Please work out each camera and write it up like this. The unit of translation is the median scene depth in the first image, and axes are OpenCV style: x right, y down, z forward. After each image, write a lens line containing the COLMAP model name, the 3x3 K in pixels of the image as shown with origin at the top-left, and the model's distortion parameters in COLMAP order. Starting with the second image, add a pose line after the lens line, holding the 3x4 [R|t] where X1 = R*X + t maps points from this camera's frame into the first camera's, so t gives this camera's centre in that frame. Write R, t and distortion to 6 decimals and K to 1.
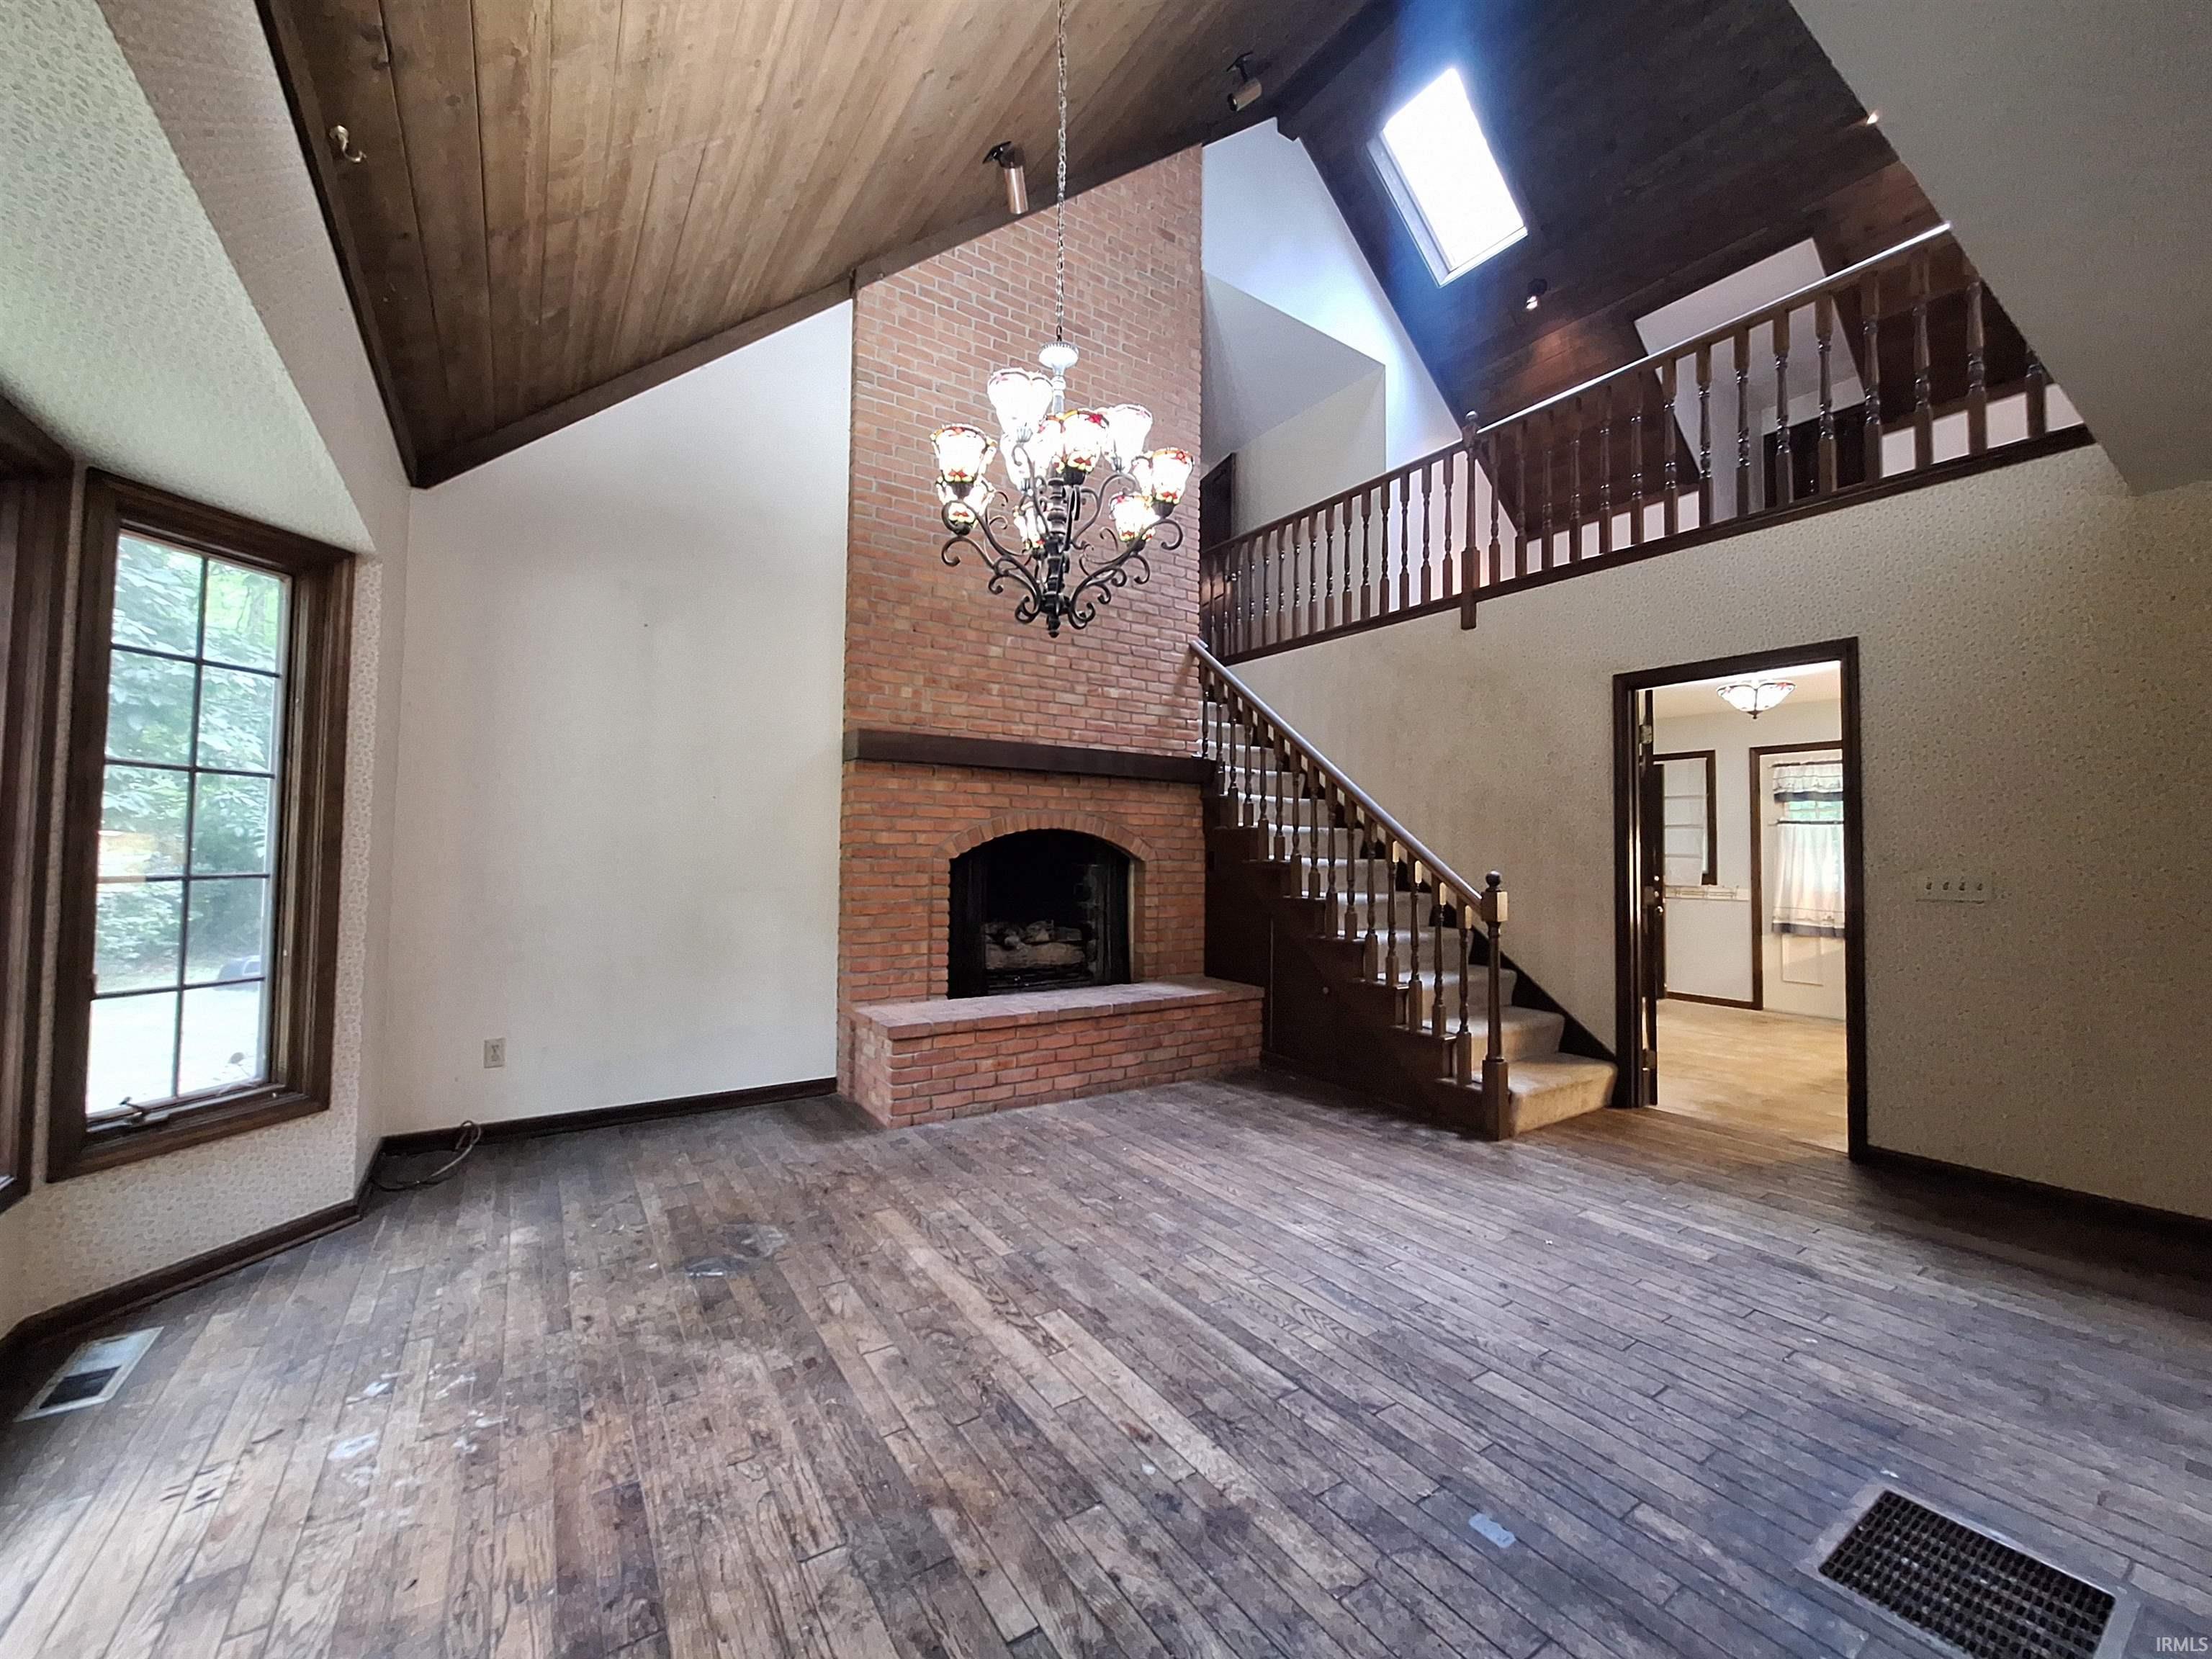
lens RADIAL K [[867.6, 0, 1107.3], [0, 867.6, 820.3], [0, 0, 1]] dist [0.000169, 0.000095]
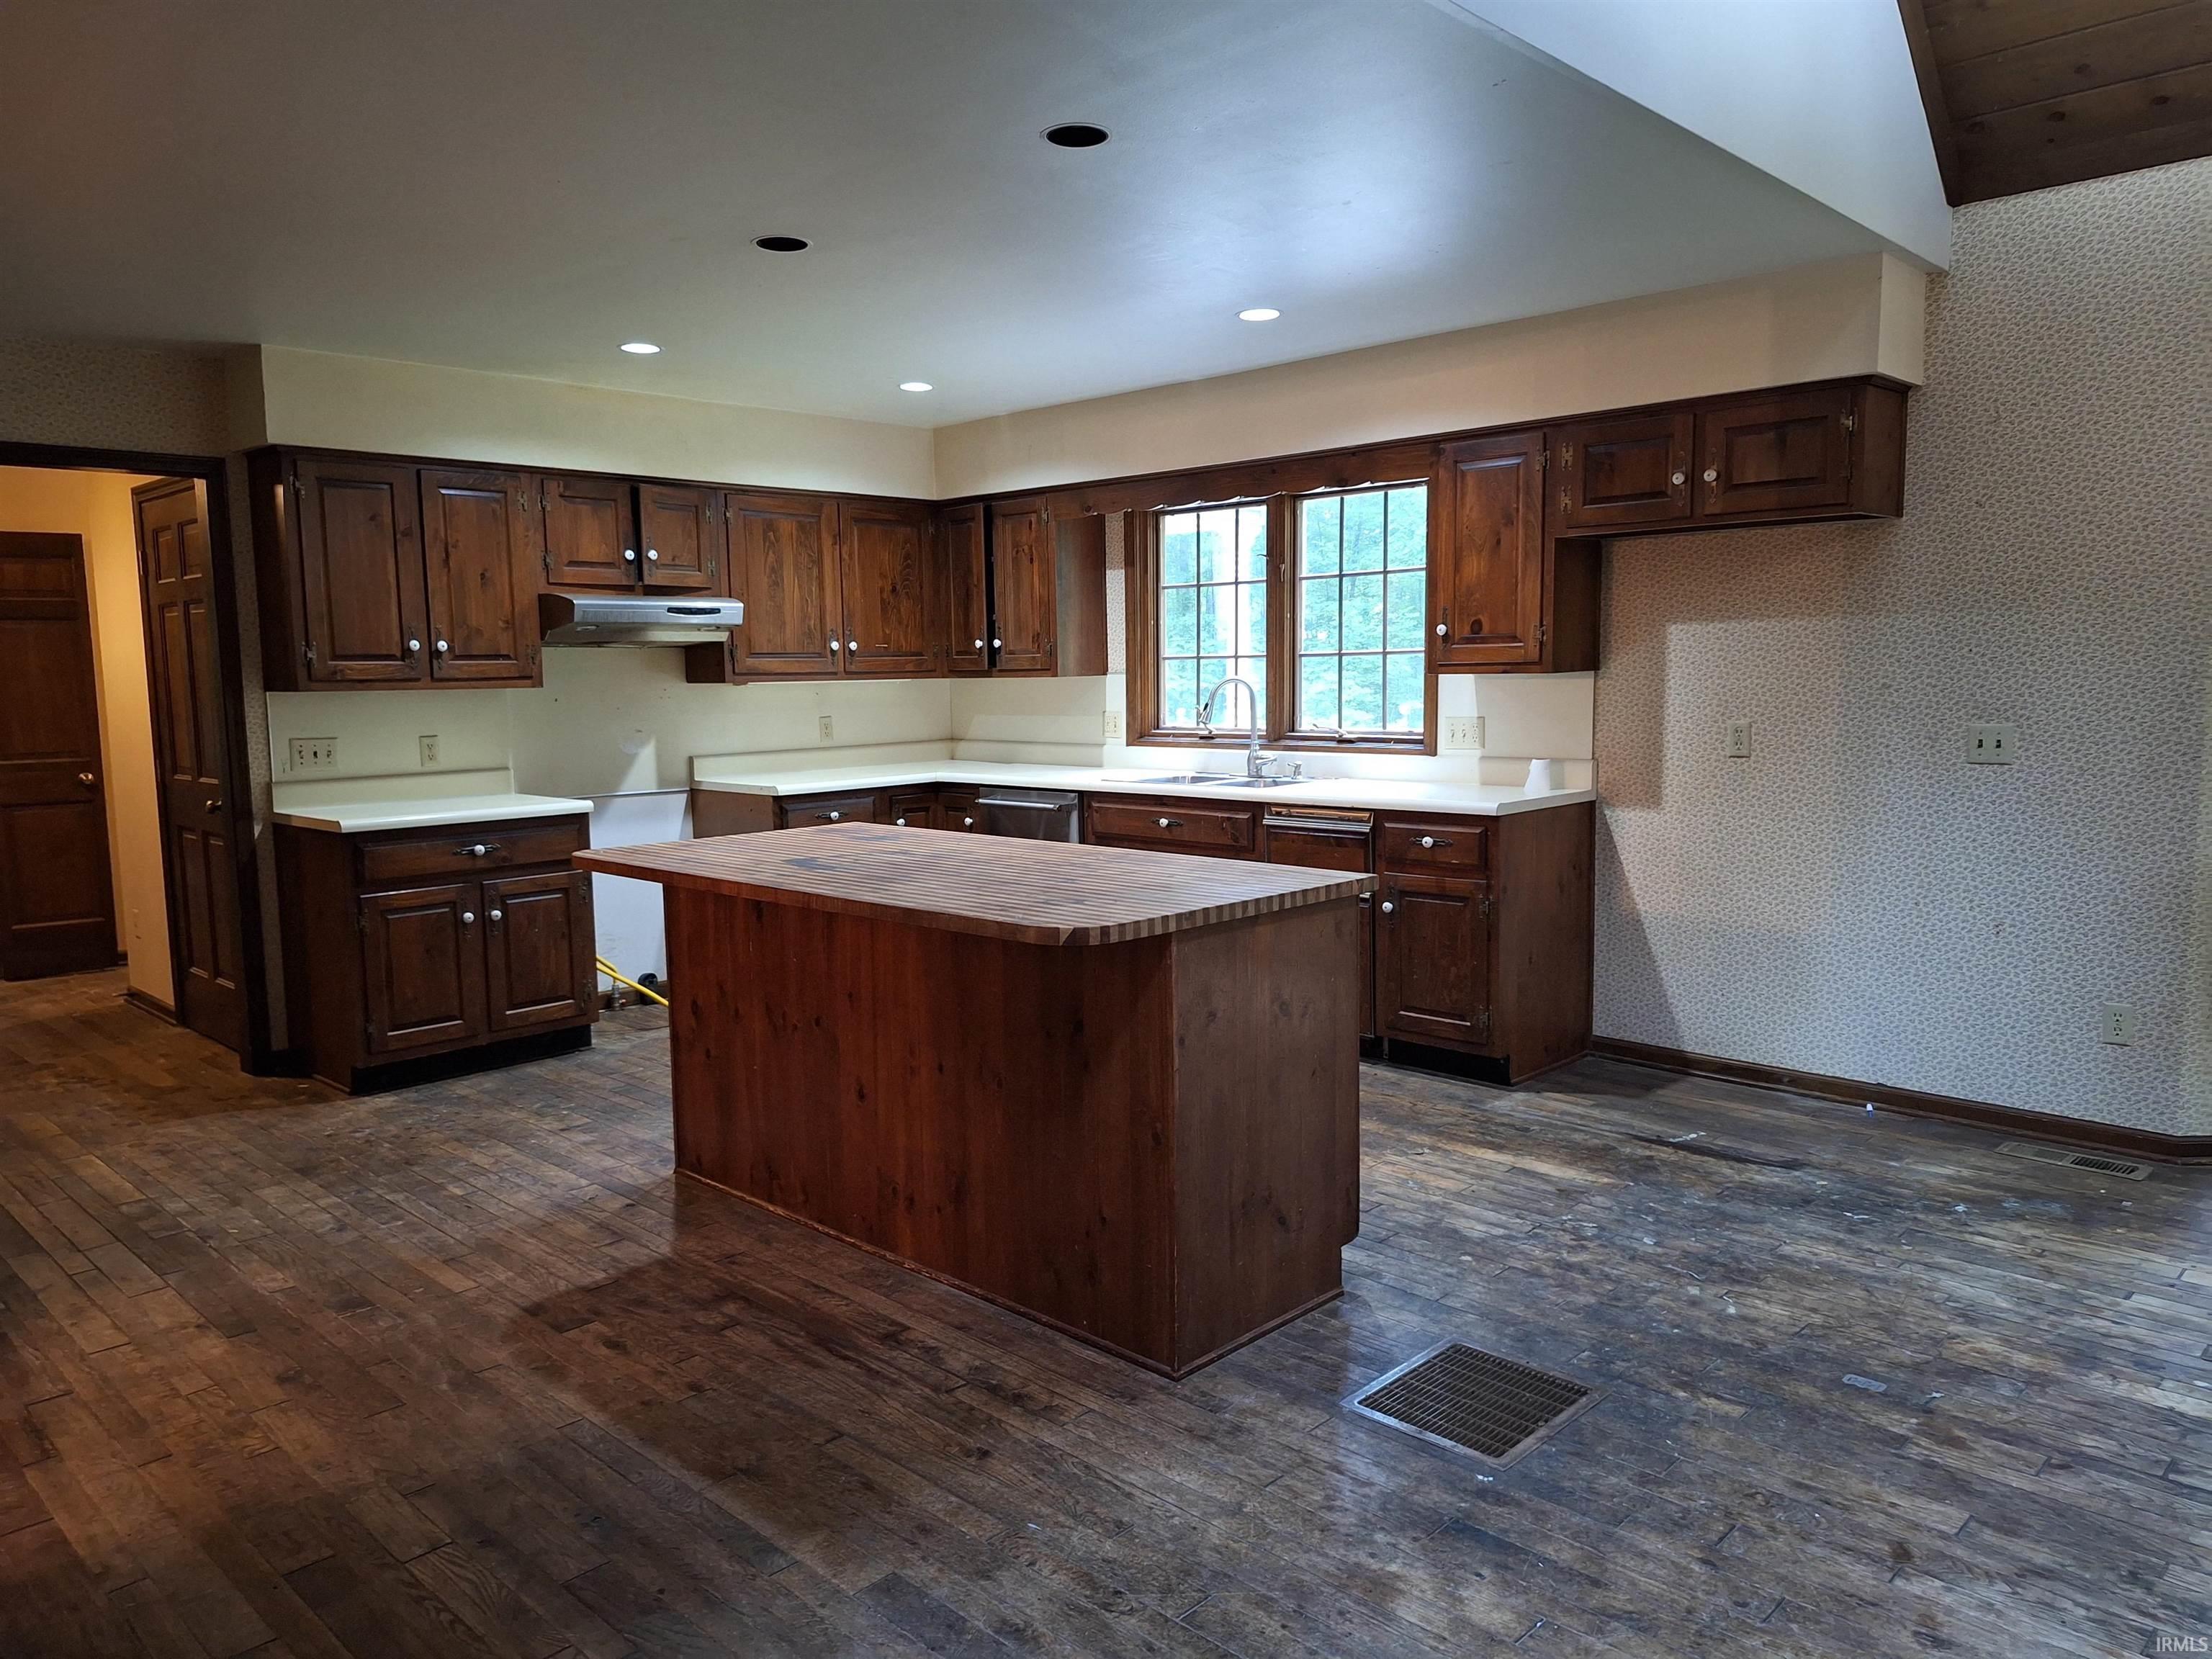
lens RADIAL K [[1534.6, 0, 1106.0], [0, 1534.6, 829.5], [0, 0, 1]] dist [0.051774, -0.039776]
pose [[-0.978335, 0.025158, -0.205494, 1.601081], [0.011588, 0.997688, 0.066973, 0.003363], [0.206704, 0.063140, -0.976364, 2.434458]]
